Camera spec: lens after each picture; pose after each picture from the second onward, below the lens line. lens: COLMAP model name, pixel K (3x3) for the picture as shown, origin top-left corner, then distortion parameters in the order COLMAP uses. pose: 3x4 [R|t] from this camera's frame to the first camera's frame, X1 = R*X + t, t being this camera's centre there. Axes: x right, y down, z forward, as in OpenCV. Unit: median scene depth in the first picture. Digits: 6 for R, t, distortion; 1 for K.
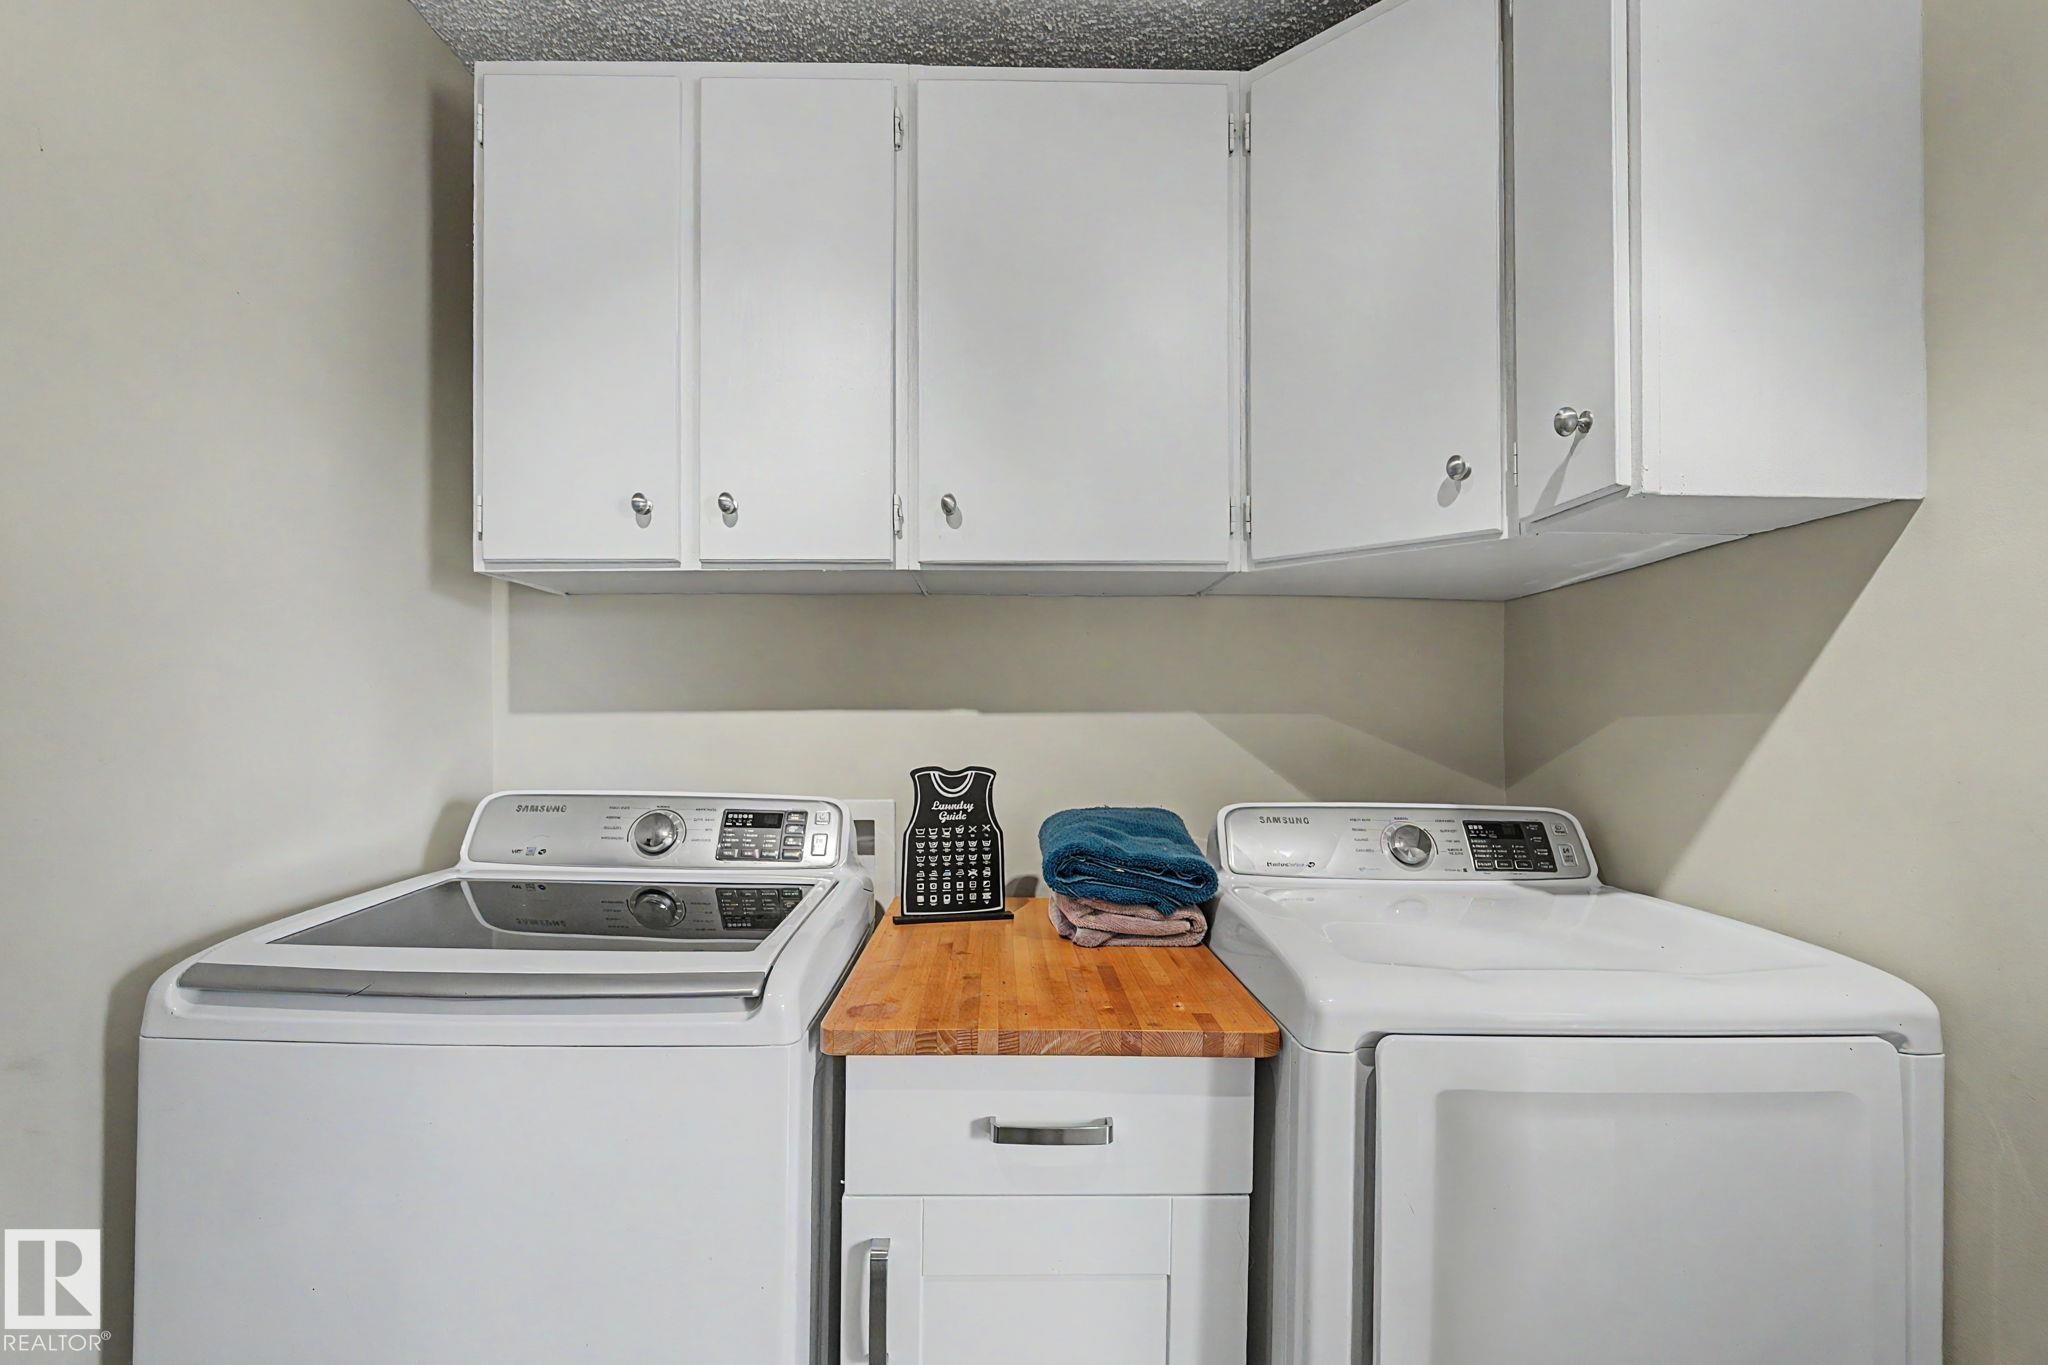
lens RADIAL K [[939.4, 0, 1031.7], [0, 939.4, 713.8], [0, 0, 1]] dist [-0.016785, 0.008313]
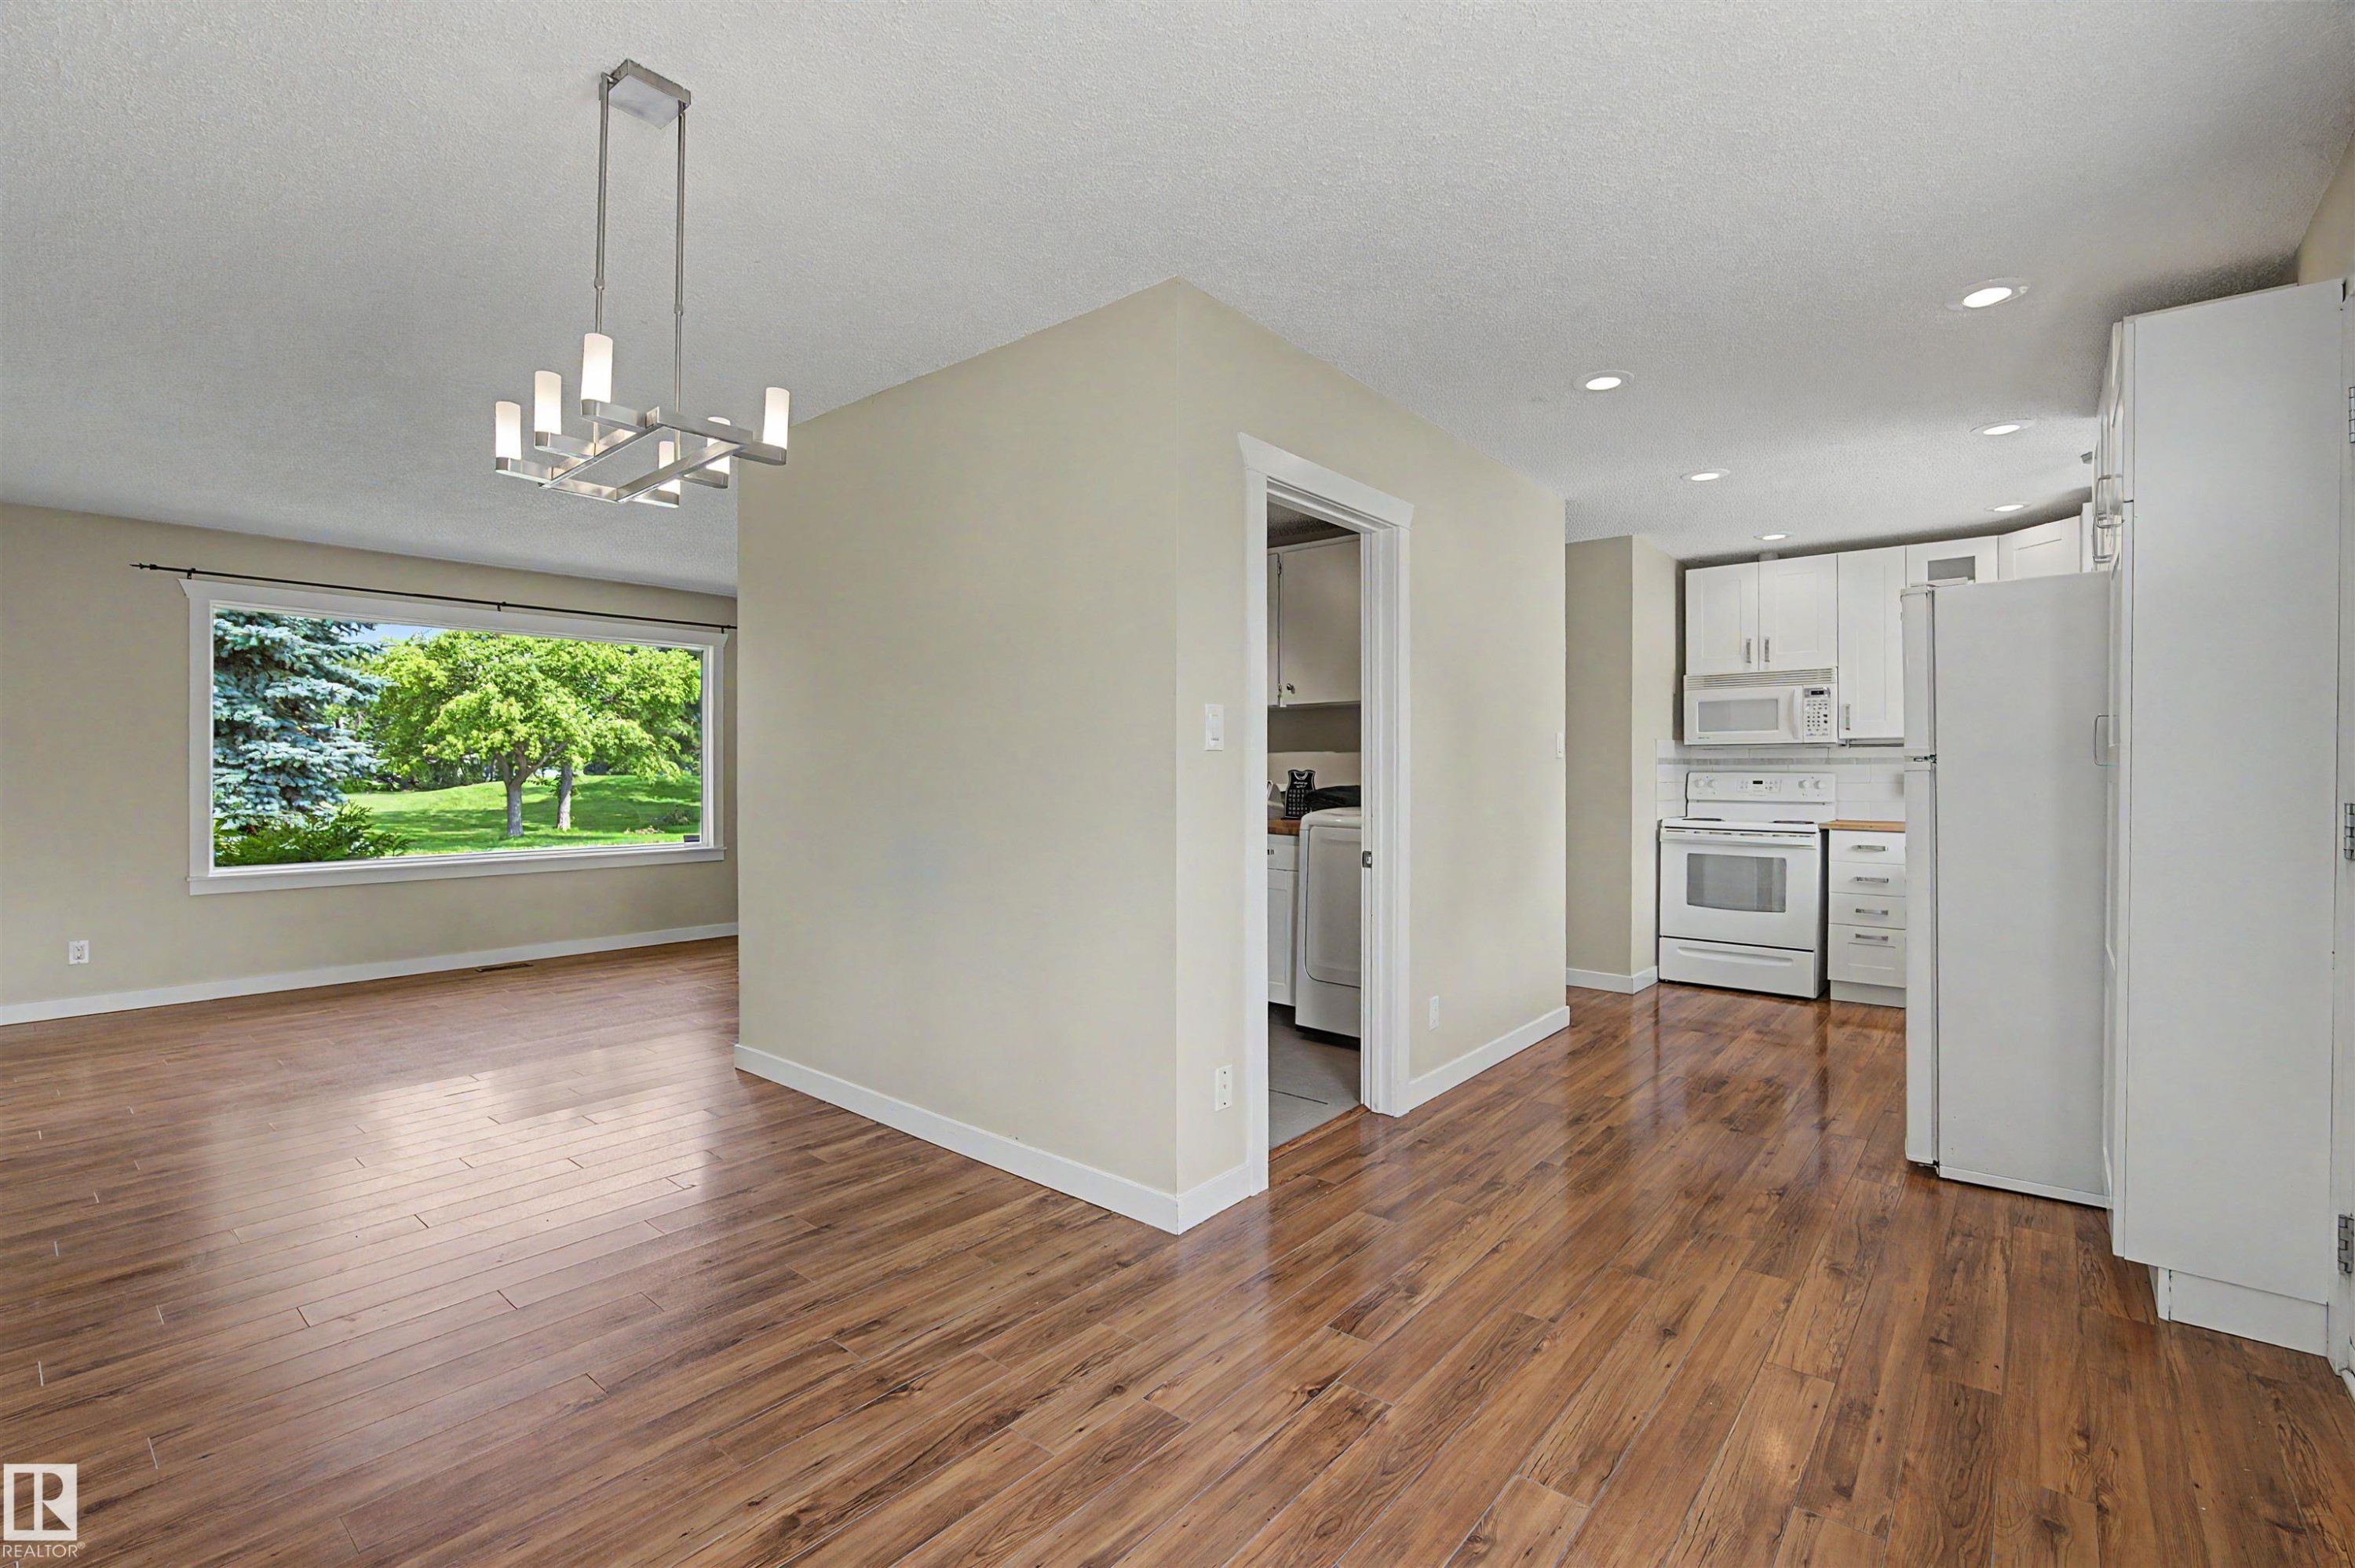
lens RADIAL K [[1080.0, 0, 1186.4], [0, 1080.0, 820.0], [0, 0, 1]] dist [-0.016785, 0.008313]
pose [[0.744578, 0.031624, -0.666786, 2.068126], [-0.001247, 0.998941, 0.045984, 0.059538], [0.667534, -0.033407, 0.743829, -1.954157]]
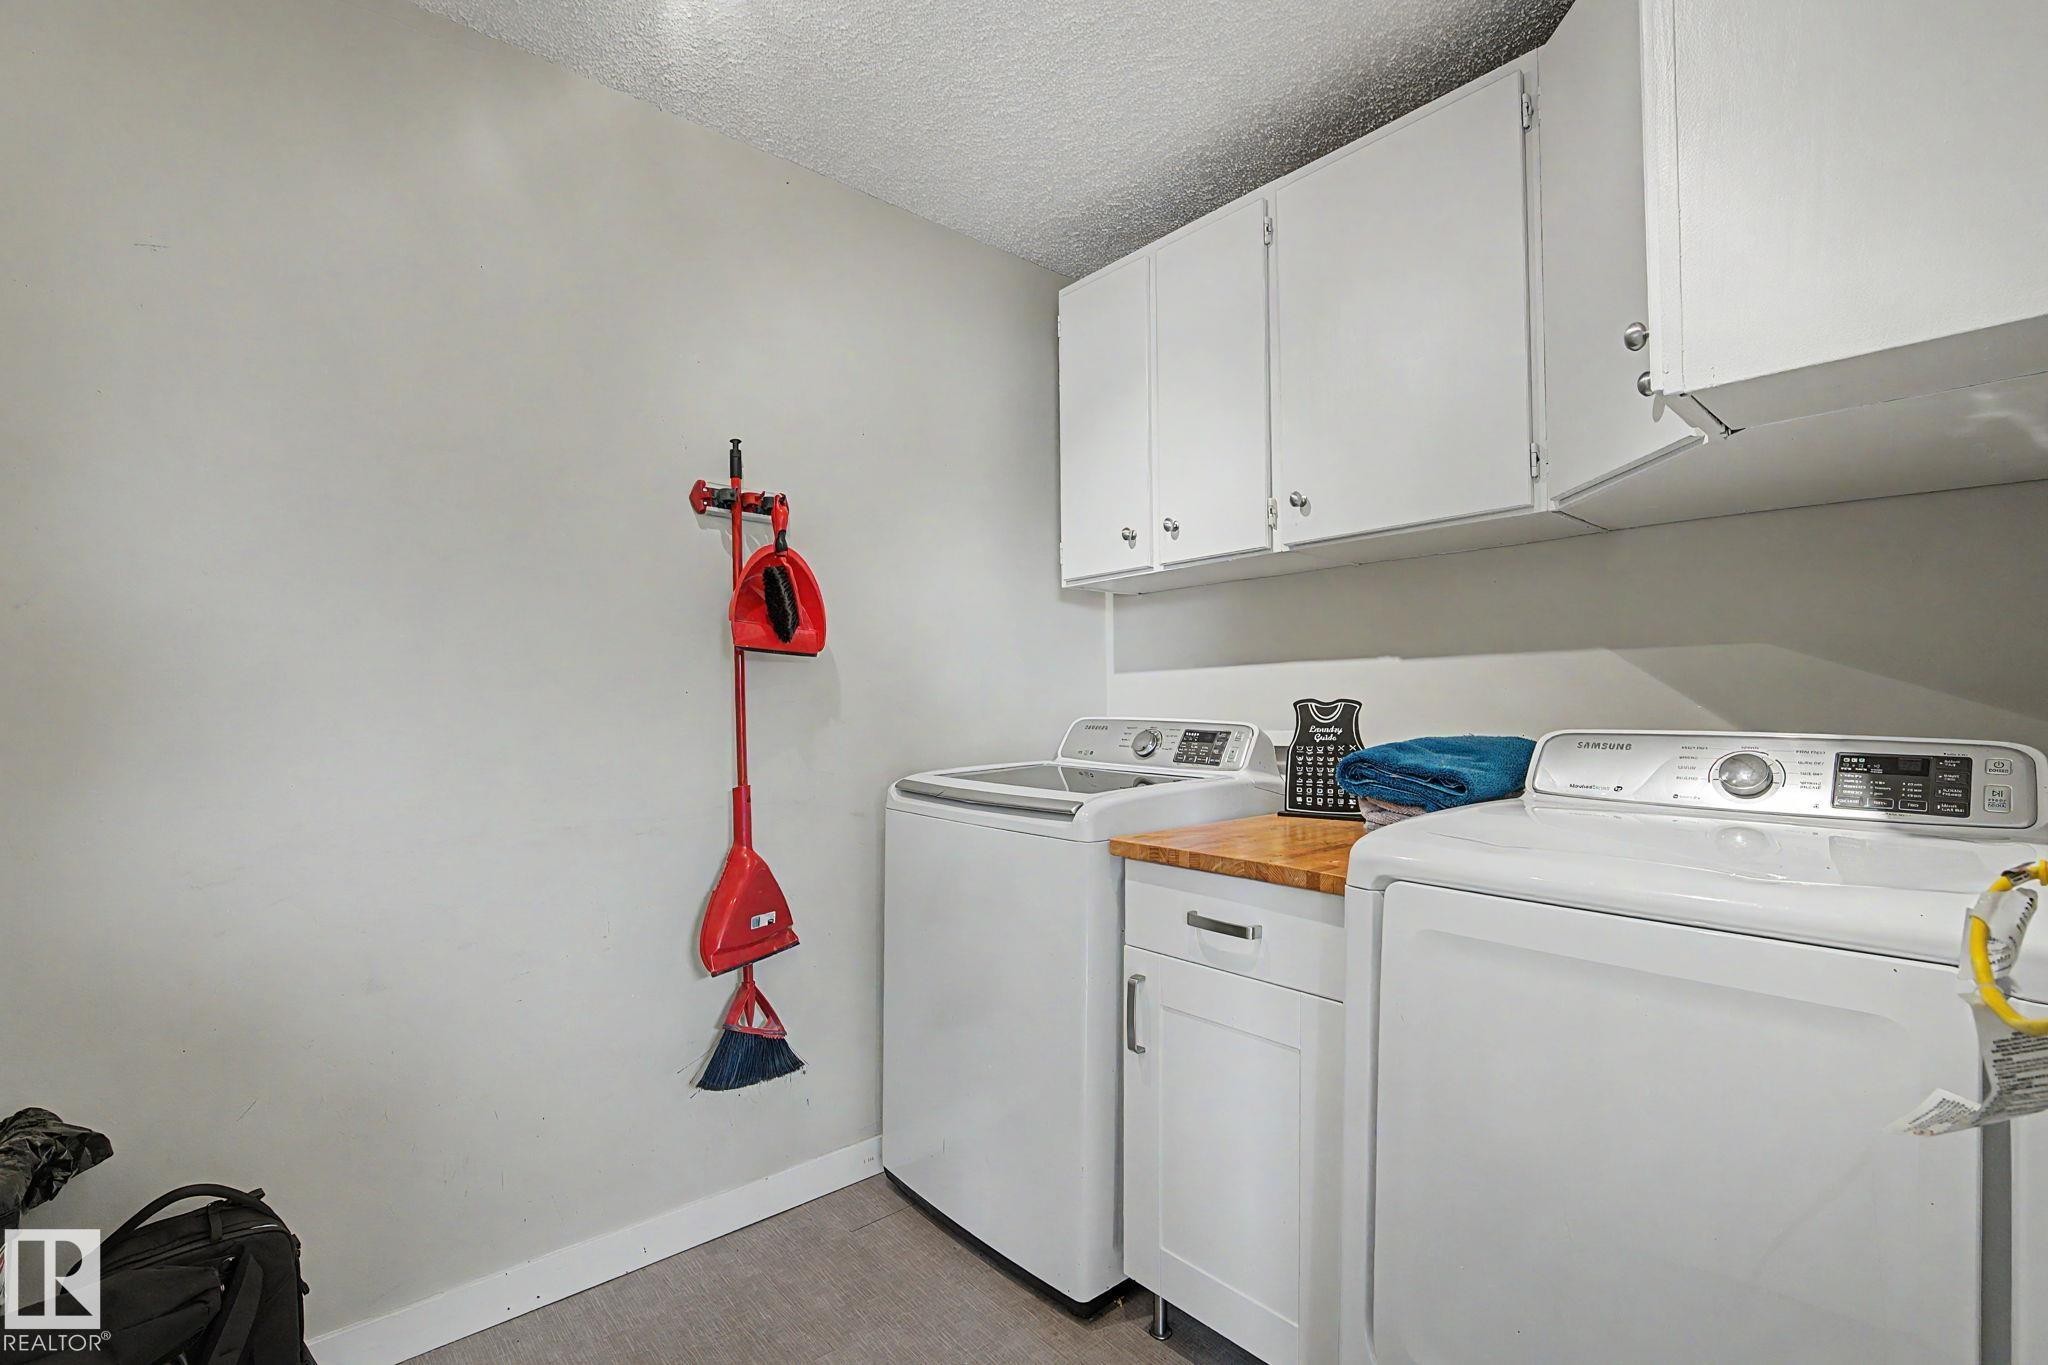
lens RADIAL K [[939.4, 0, 1031.7], [0, 939.4, 713.8], [0, 0, 1]] dist [-0.016785, 0.008313]
pose [[0.635797, -0.003569, -0.771848, 0.671056], [0.003124, 0.999993, -0.002051, 0.079822], [0.771850, -0.001107, 0.635804, -0.132000]]
